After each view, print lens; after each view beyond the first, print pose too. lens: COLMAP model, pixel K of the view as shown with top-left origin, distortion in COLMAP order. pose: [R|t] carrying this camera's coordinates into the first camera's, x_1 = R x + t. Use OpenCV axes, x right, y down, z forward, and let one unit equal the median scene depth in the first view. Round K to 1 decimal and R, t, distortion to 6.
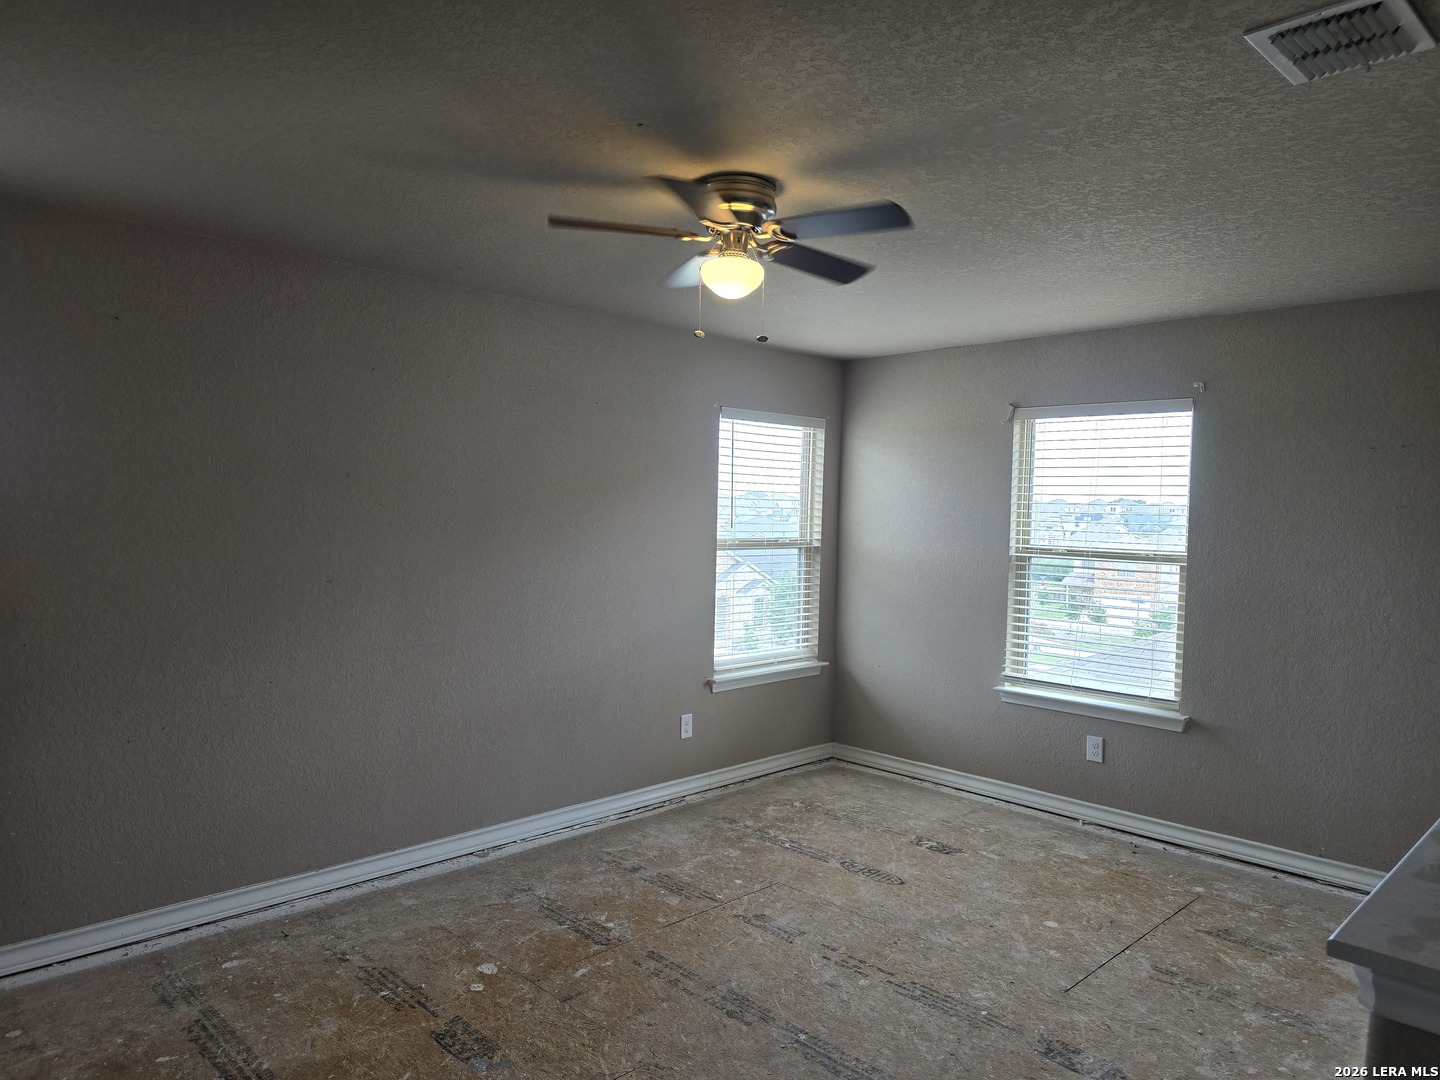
lens RADIAL K [[967.8, 0, 727.6], [0, 967.8, 546.0], [0, 0, 1]] dist [0.005796, -0.003484]
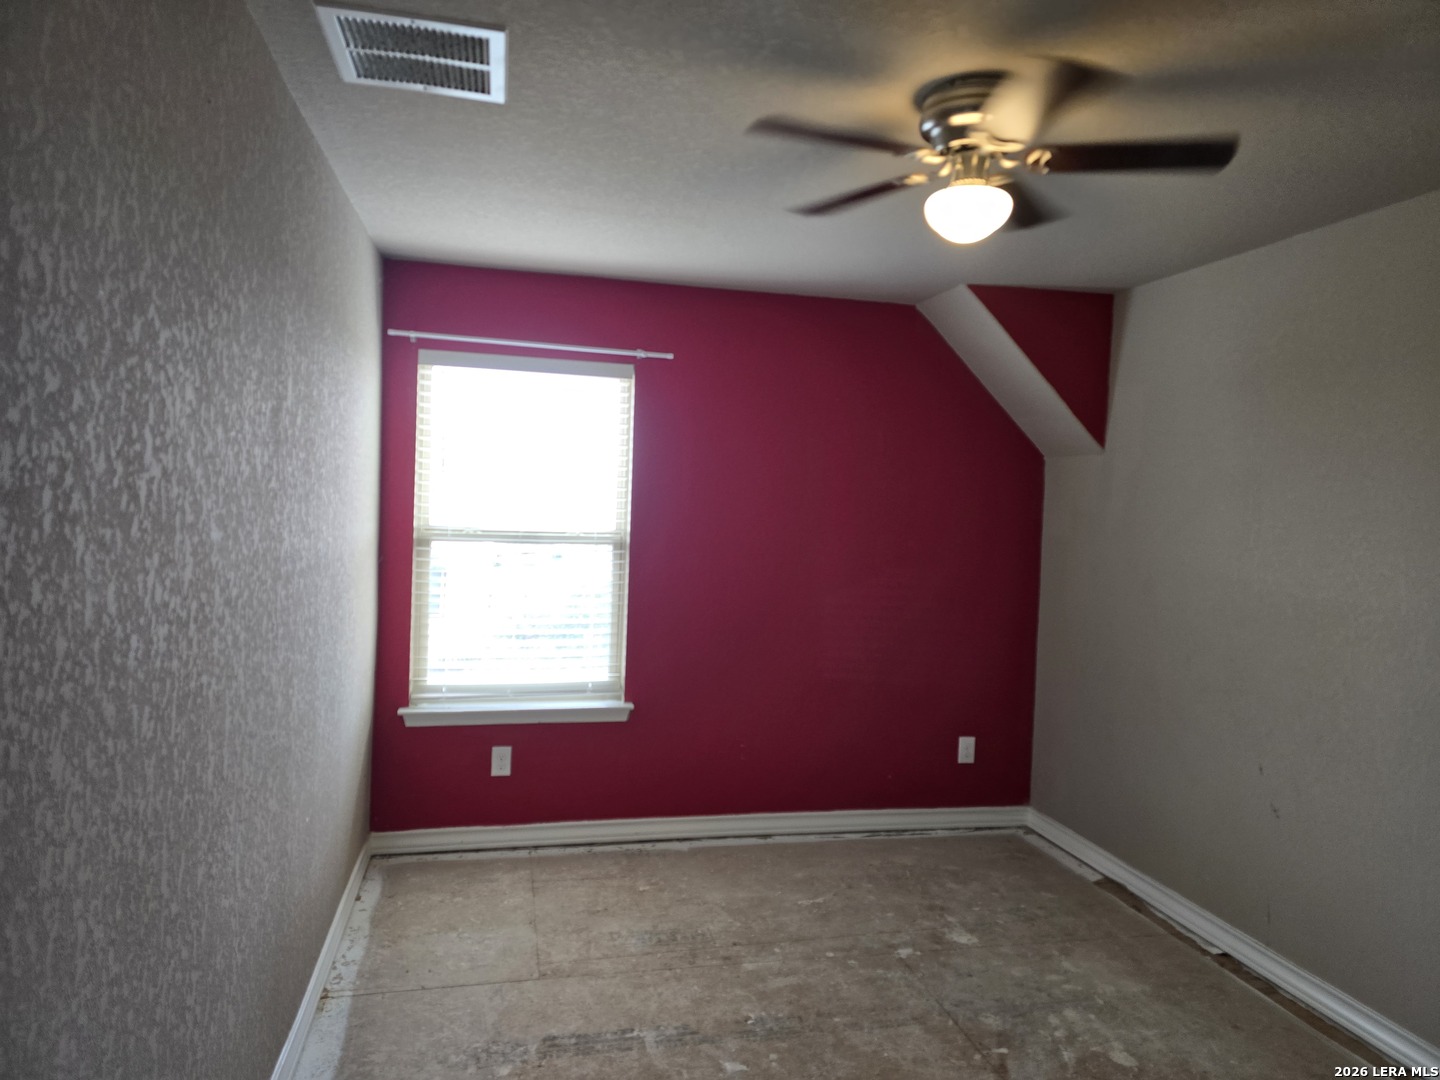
lens RADIAL K [[967.8, 0, 727.6], [0, 967.8, 546.0], [0, 0, 1]] dist [0.005796, -0.003484]
pose [[0.526305, -0.022722, 0.849992, -0.291218], [0.014206, 0.999738, 0.017929, 0.004131], [-0.850177, 0.002639, 0.526490, 0.432092]]
